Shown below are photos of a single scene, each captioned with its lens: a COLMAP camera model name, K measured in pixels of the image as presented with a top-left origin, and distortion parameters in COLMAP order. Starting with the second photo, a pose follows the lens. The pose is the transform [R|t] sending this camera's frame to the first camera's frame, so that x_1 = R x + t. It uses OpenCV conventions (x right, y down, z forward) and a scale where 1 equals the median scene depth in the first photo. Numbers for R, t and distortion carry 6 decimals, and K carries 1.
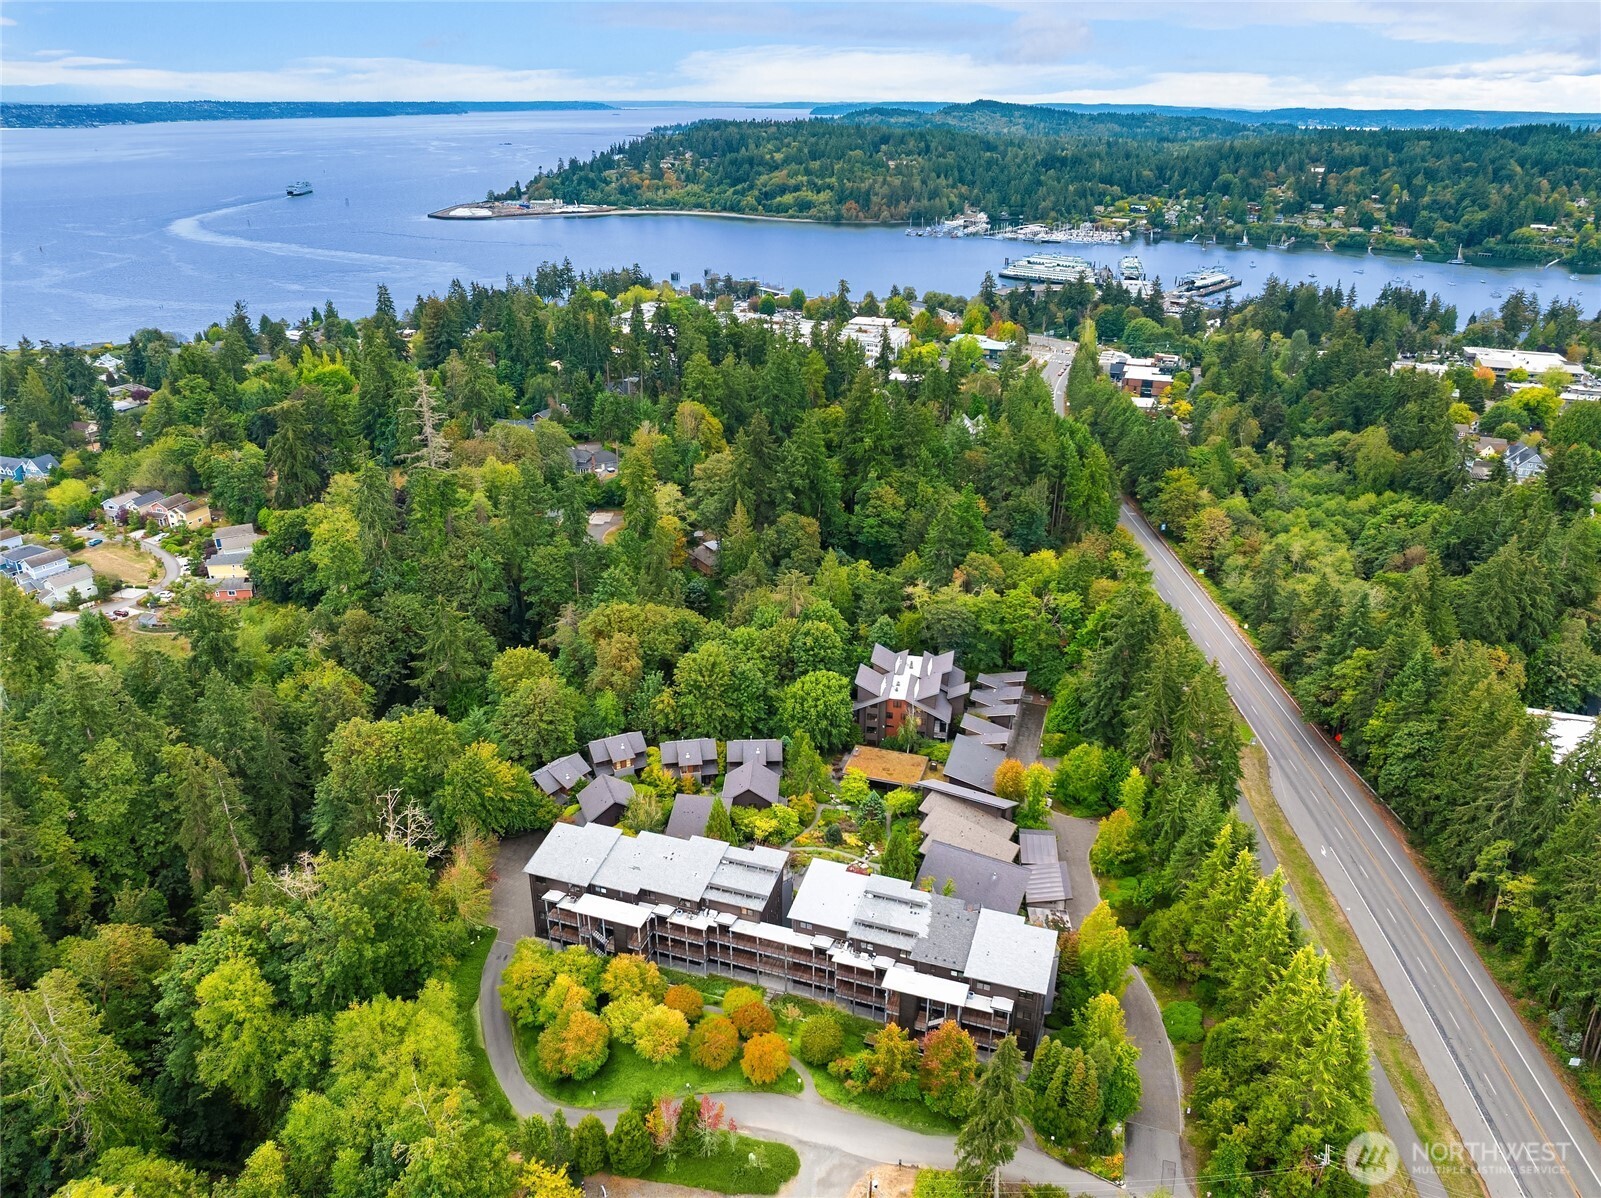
lens RADIAL K [[1083.4, 0, 806.8], [0, 1083.4, 599.0], [0, 0, 1]] dist [-0.071008, 0.033912]
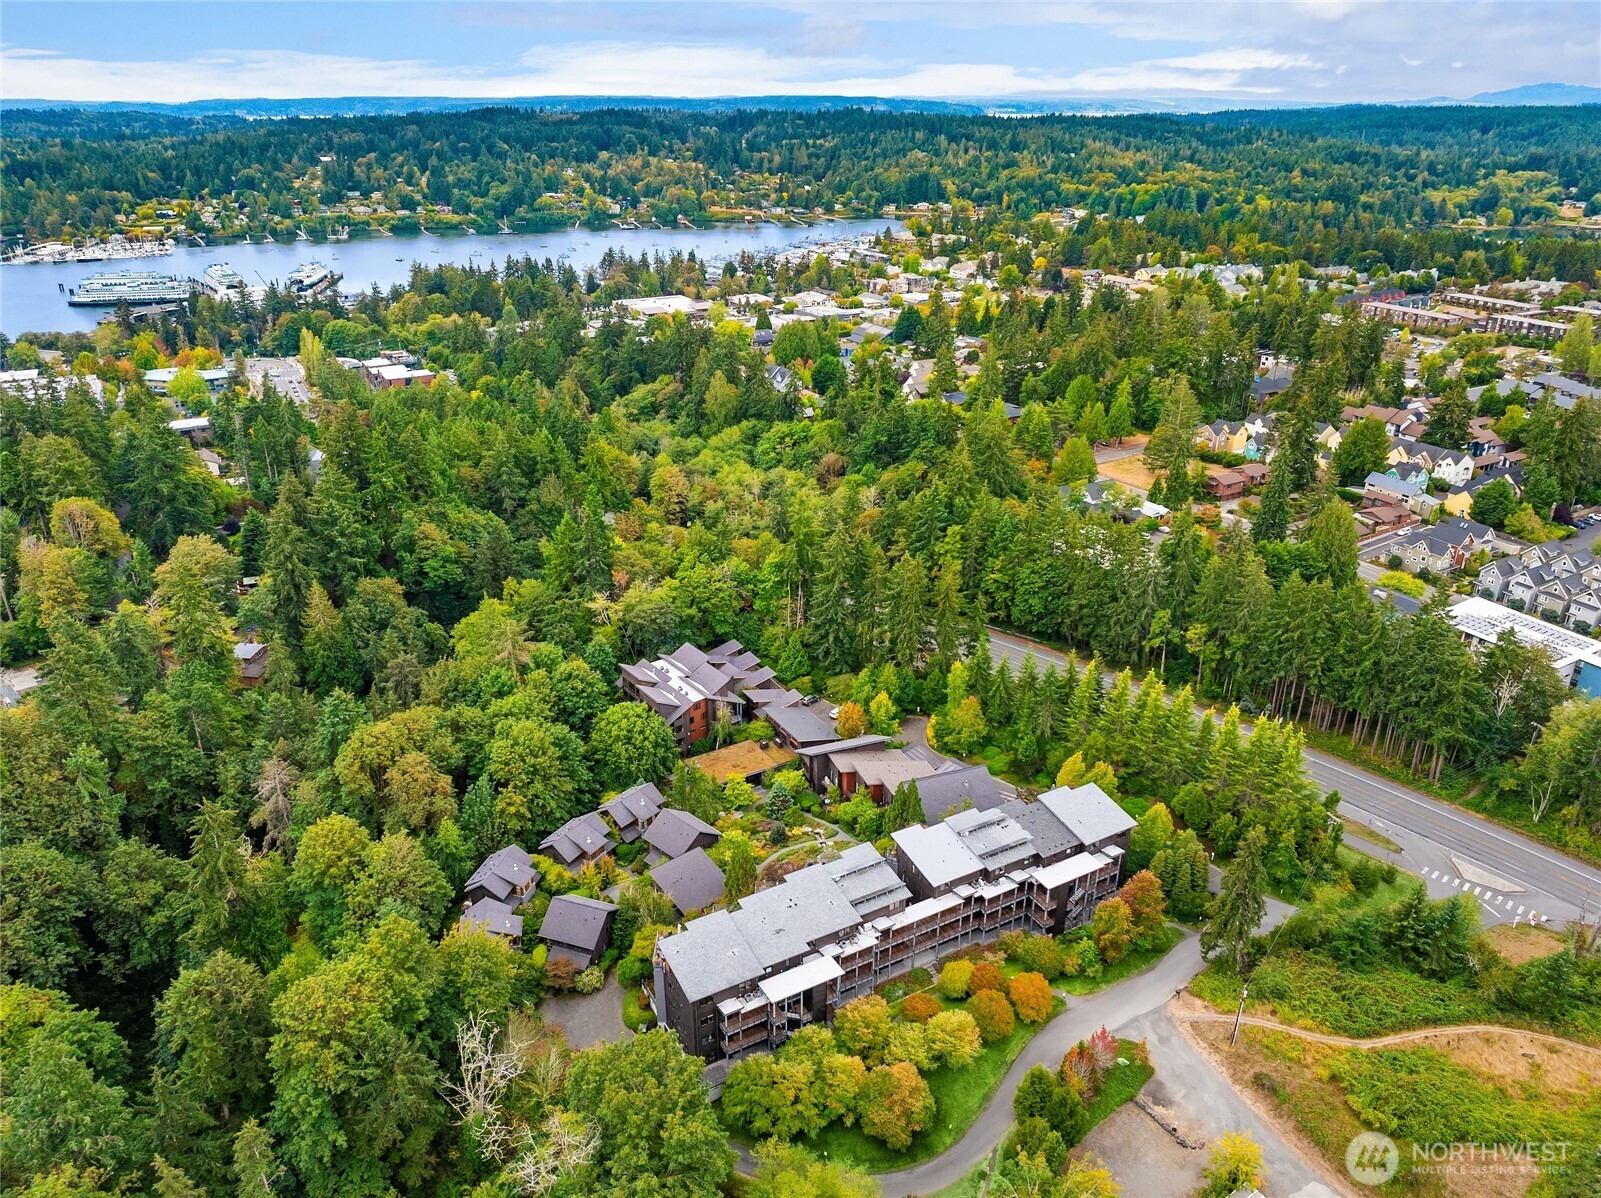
lens RADIAL K [[1083.4, 0, 806.8], [0, 1083.4, 599.0], [0, 0, 1]] dist [-0.071008, 0.033912]
pose [[0.676689, -0.310240, 0.667715, -0.267087], [0.304761, 0.943576, 0.129556, -0.051031], [-0.670234, 0.115824, 0.733056, 0.113037]]
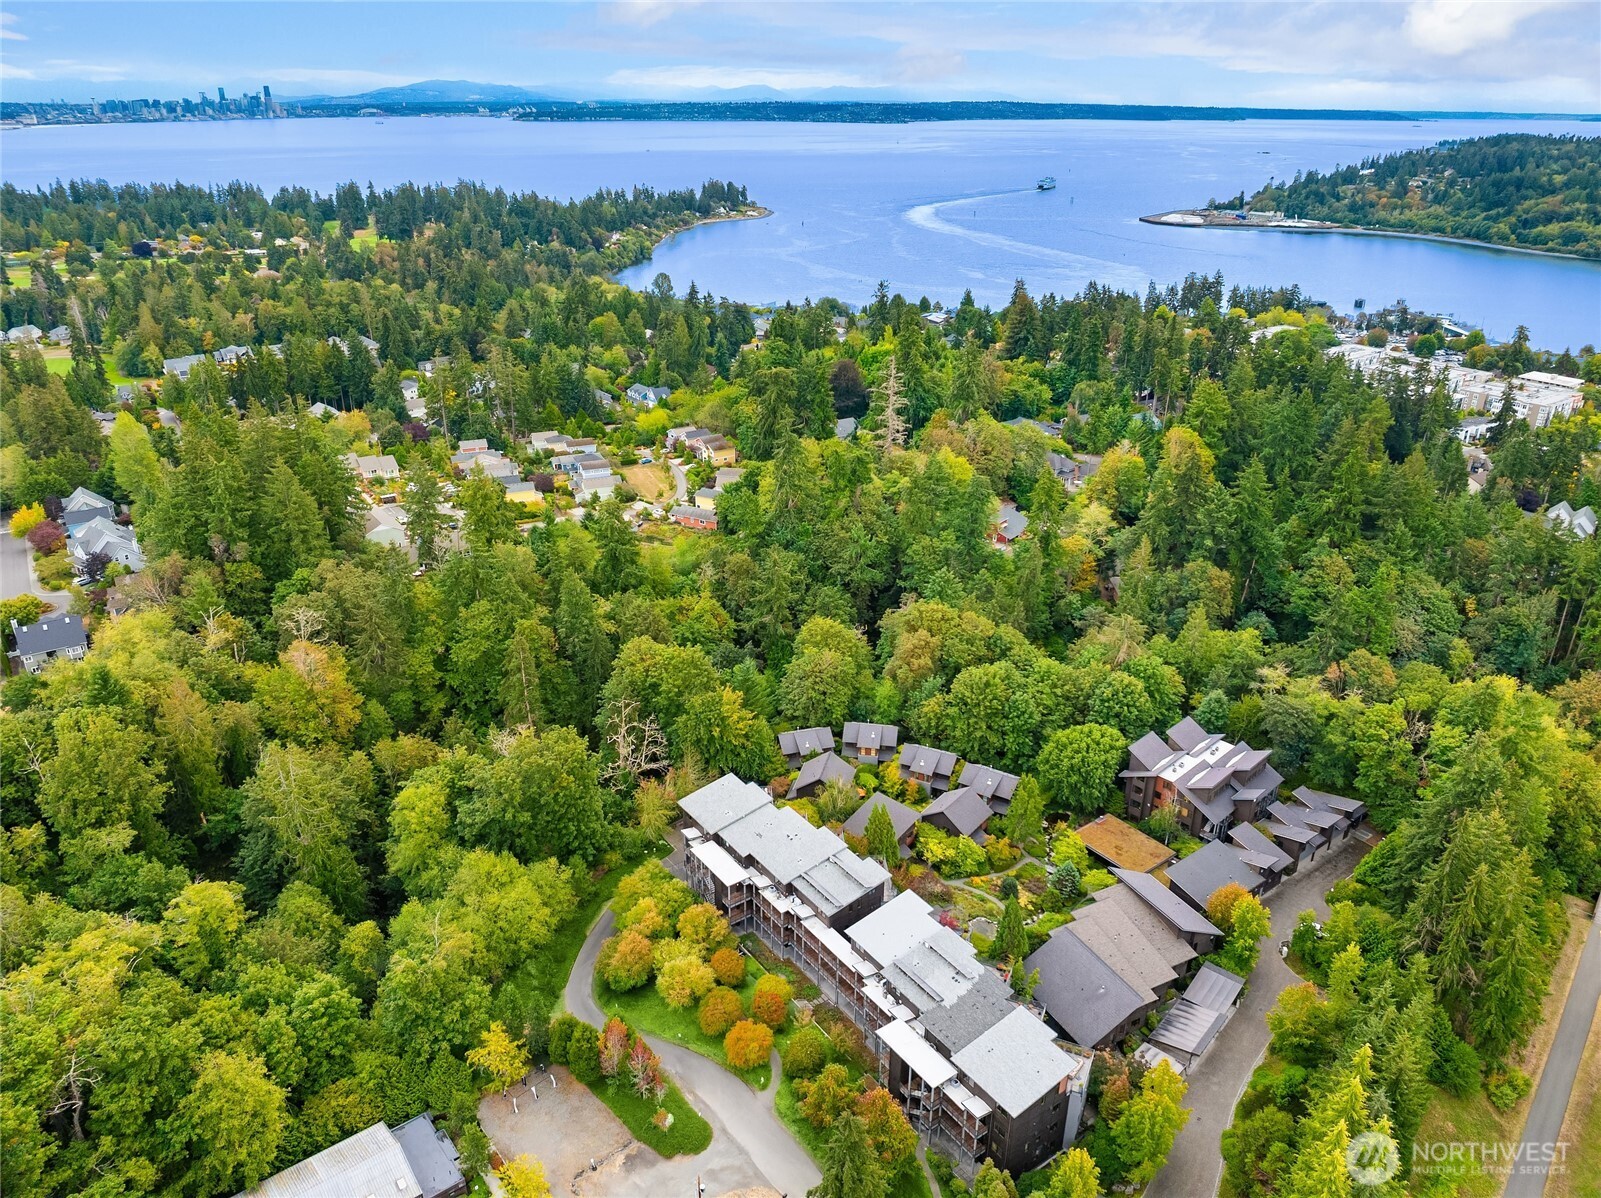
lens RADIAL K [[1083.4, 0, 806.8], [0, 1083.4, 599.0], [0, 0, 1]] dist [-0.071008, 0.033912]
pose [[0.813897, 0.235384, -0.531193, 0.154409], [-0.237750, 0.969138, 0.065164, -0.021404], [0.530138, 0.073254, 0.844741, 0.048080]]
